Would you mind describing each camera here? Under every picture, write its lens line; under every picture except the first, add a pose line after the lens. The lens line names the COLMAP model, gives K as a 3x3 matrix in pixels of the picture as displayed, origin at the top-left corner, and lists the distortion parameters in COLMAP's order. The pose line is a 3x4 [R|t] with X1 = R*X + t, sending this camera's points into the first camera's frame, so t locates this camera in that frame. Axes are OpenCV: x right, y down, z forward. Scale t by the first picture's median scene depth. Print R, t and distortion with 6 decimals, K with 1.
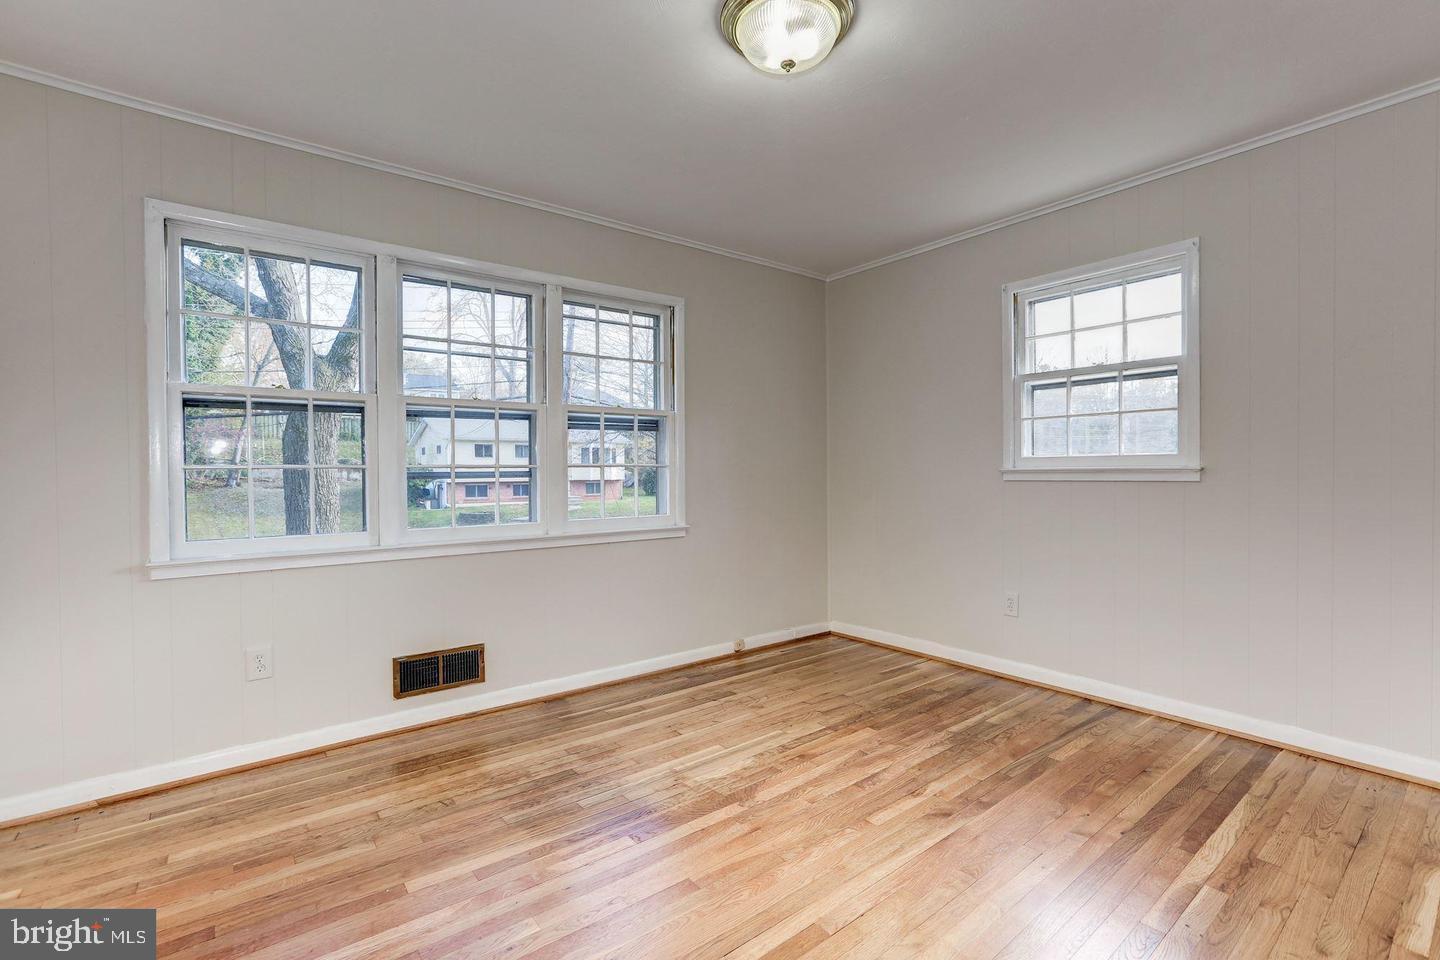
lens RADIAL K [[648.1, 0, 724.4], [0, 648.1, 477.4], [0, 0, 1]] dist [-0.046979, 0.022881]
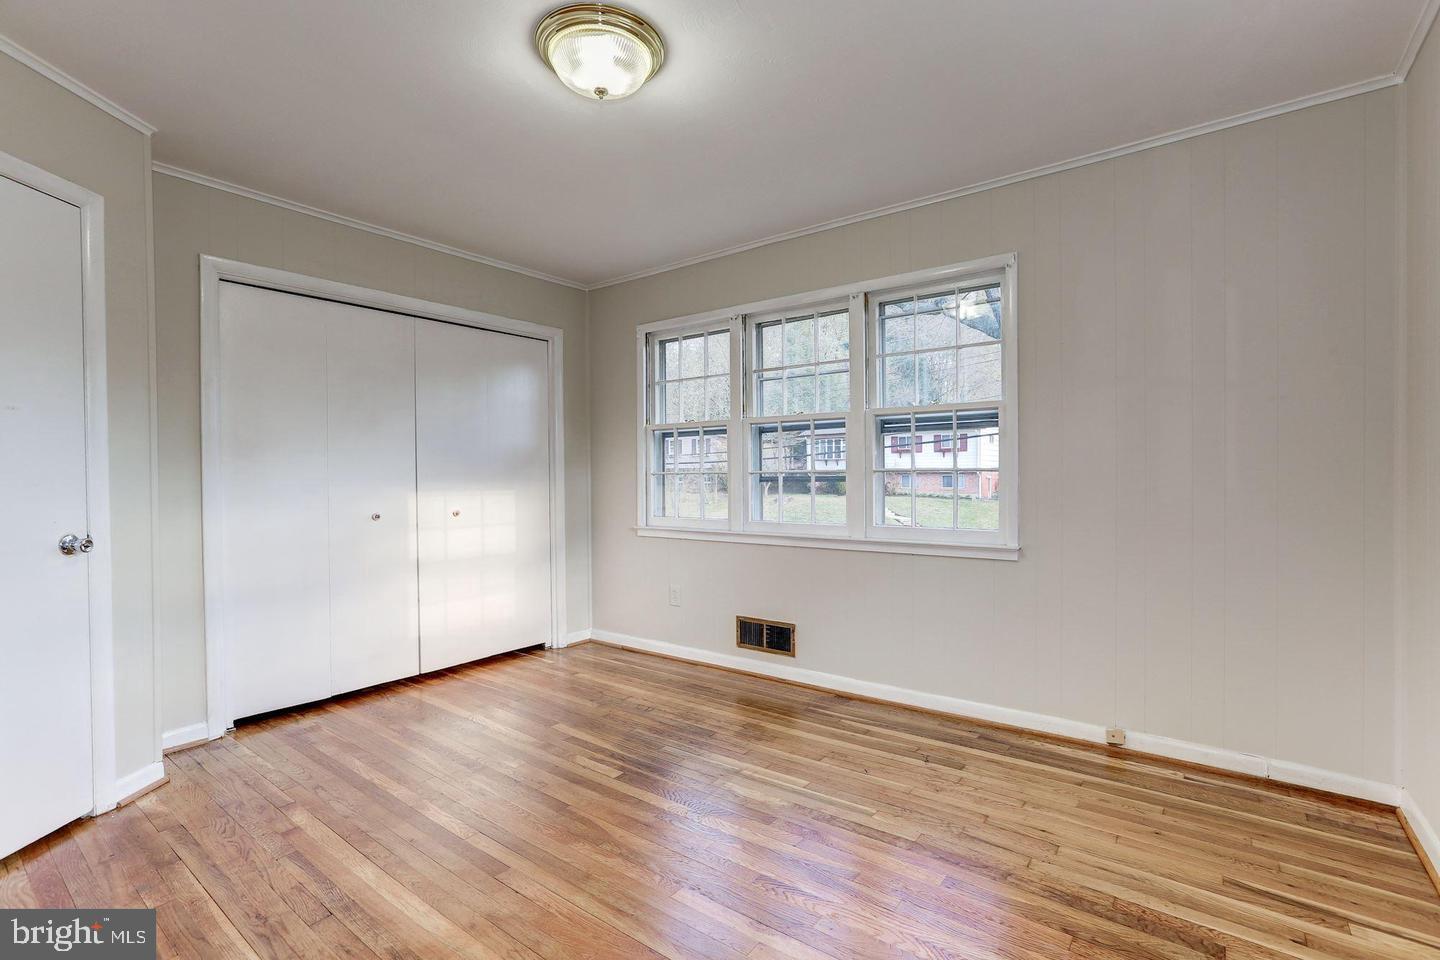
lens RADIAL K [[648.1, 0, 724.4], [0, 648.1, 477.4], [0, 0, 1]] dist [-0.046979, 0.022881]
pose [[0.261343, 0.005129, -0.965232, 0.759857], [-0.009983, 0.999947, 0.002611, -0.008881], [0.965194, 0.008953, 0.261380, 0.601202]]
